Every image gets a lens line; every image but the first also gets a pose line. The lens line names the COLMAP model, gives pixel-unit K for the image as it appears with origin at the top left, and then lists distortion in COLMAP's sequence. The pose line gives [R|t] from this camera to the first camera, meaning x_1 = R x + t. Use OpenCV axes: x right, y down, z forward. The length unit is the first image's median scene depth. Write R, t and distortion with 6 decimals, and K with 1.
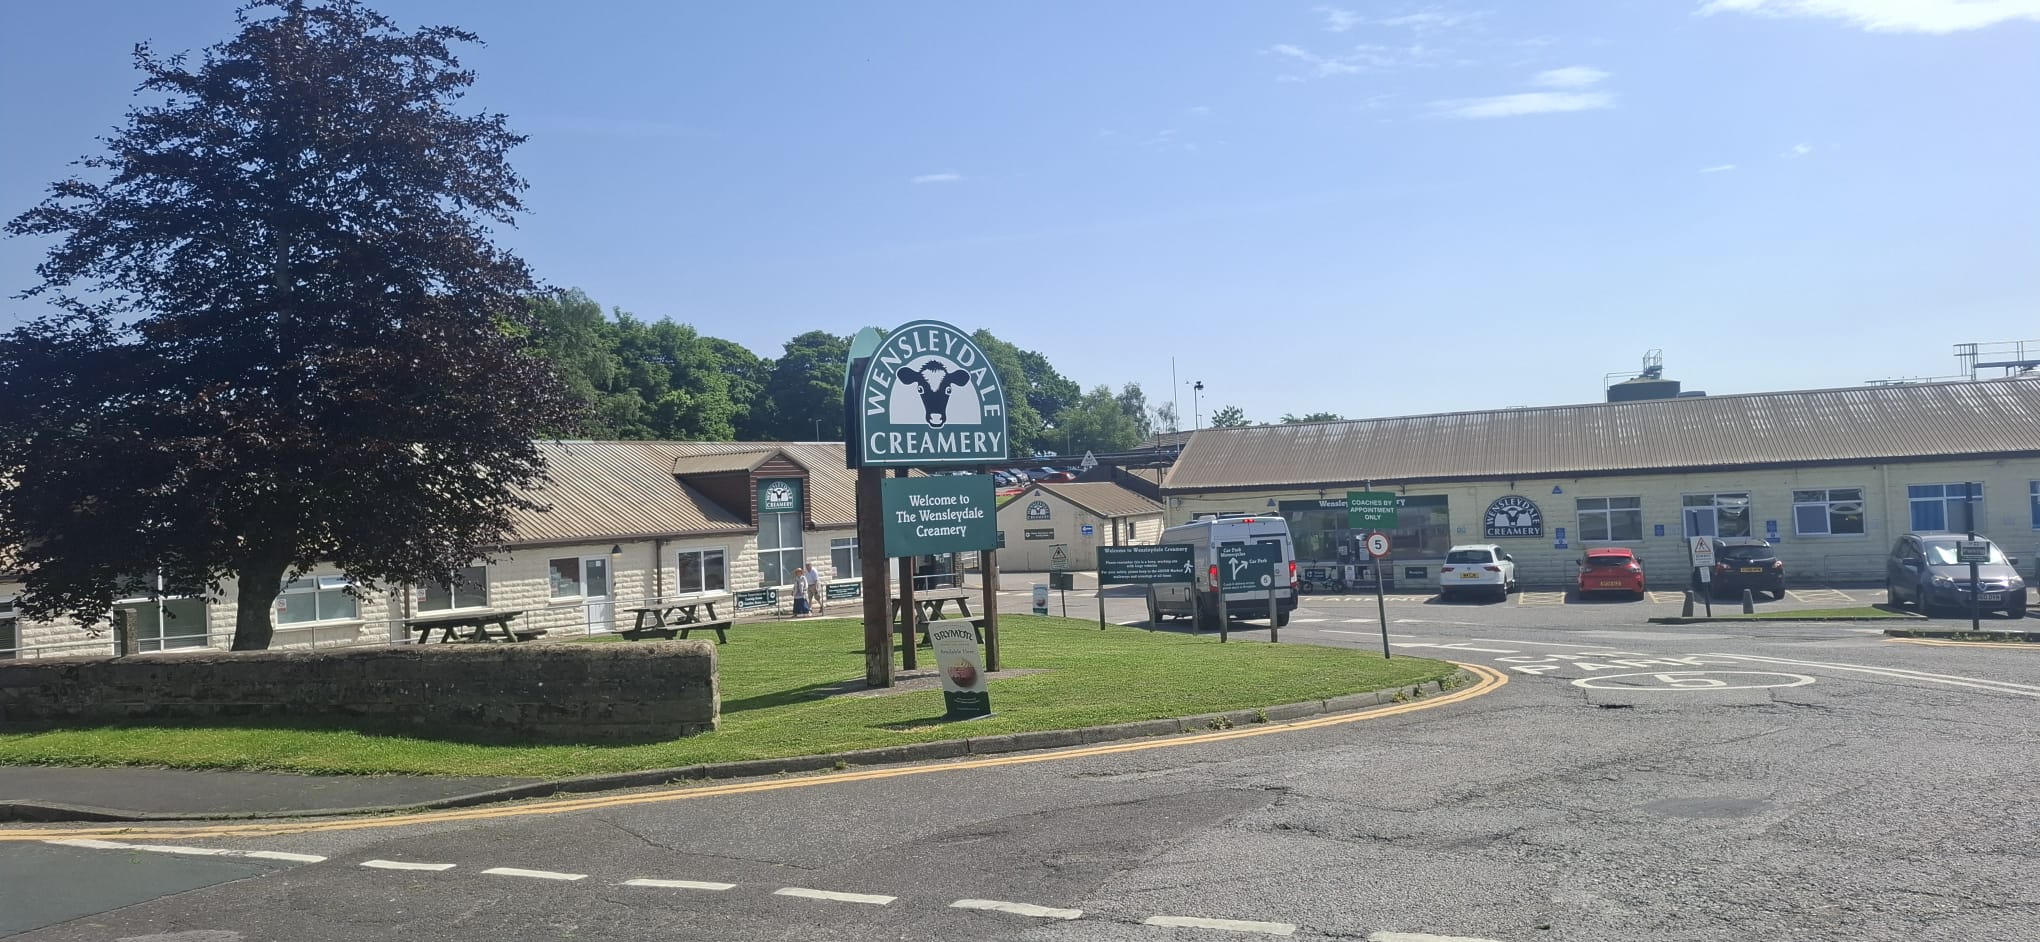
lens RADIAL K [[1371.2, 0, 966.8], [0, 1371.2, 478.9], [0, 0, 1]] dist [0.123988, -0.140858]
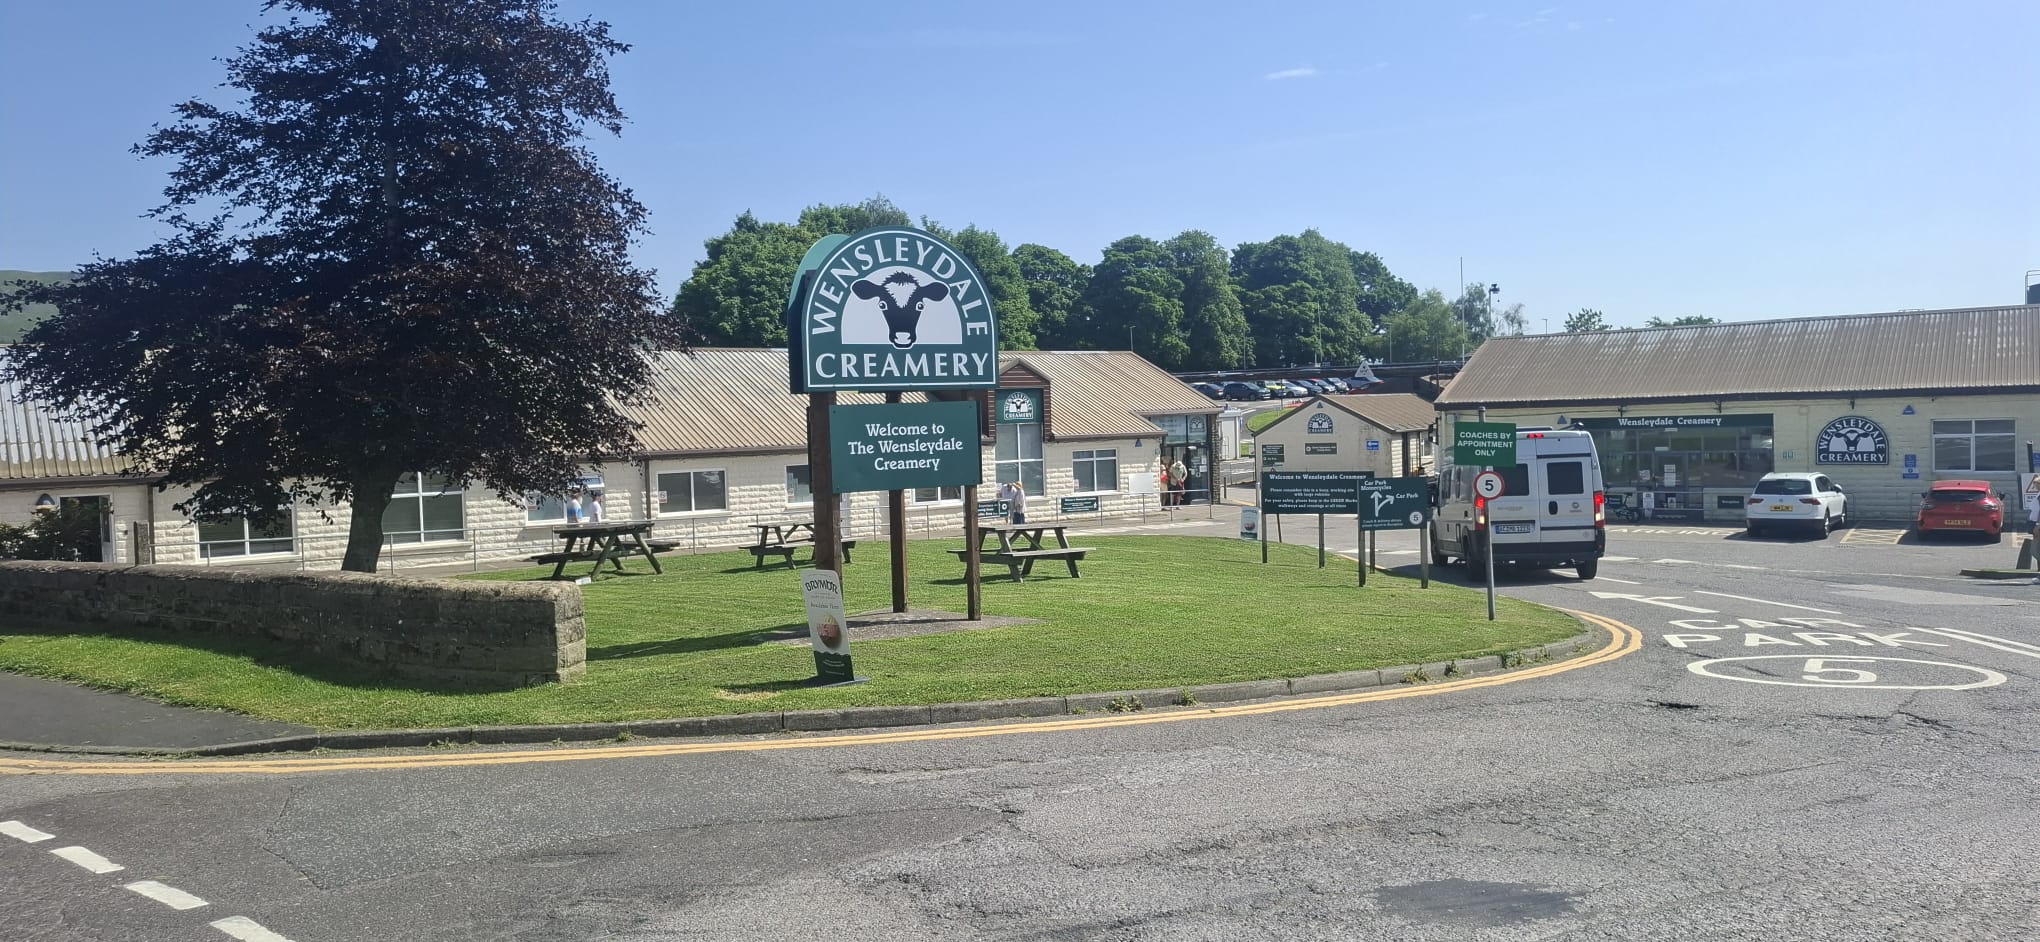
lens RADIAL K [[1371.2, 0, 966.8], [0, 1371.2, 478.9], [0, 0, 1]] dist [0.123988, -0.140858]
pose [[0.974781, 0.024638, -0.221799, 0.210986], [-0.009621, 0.997603, 0.068530, -0.013604], [0.222956, -0.064668, 0.972681, 0.129318]]
